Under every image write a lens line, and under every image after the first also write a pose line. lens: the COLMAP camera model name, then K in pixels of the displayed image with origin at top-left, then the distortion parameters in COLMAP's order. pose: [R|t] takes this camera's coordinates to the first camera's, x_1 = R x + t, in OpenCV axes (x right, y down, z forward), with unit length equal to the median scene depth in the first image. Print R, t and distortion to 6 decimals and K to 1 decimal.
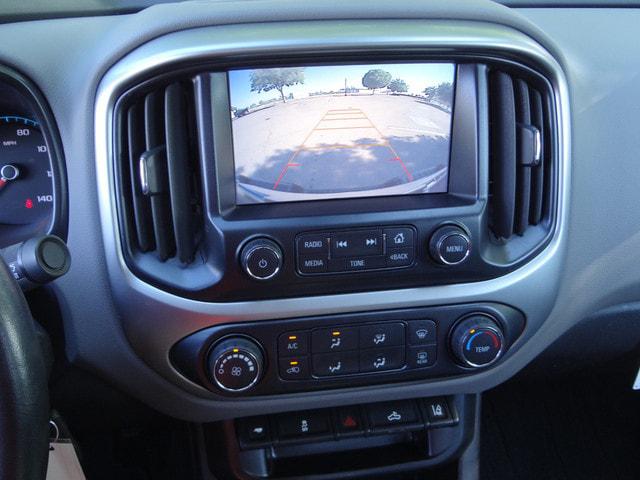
lens RADIAL K [[851.5, 0, 320.2], [0, 851.5, 229.9], [0, 0, 1]] dist [-0.008421, -0.062650]
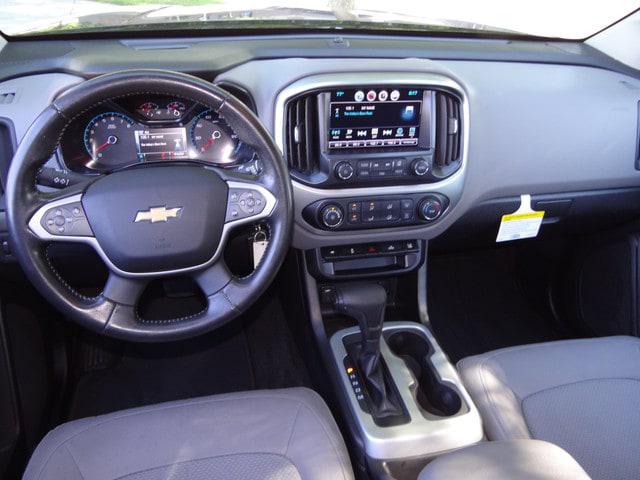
lens RADIAL K [[632.4, 0, 320.0], [0, 632.4, 240.0], [0, 0, 1]] dist [0.020250, -0.004677]
pose [[0.997812, -0.002344, 0.066066, -0.238908], [0.000075, 0.999411, 0.034328, 0.158146], [-0.066108, -0.034248, 0.997225, -0.744448]]
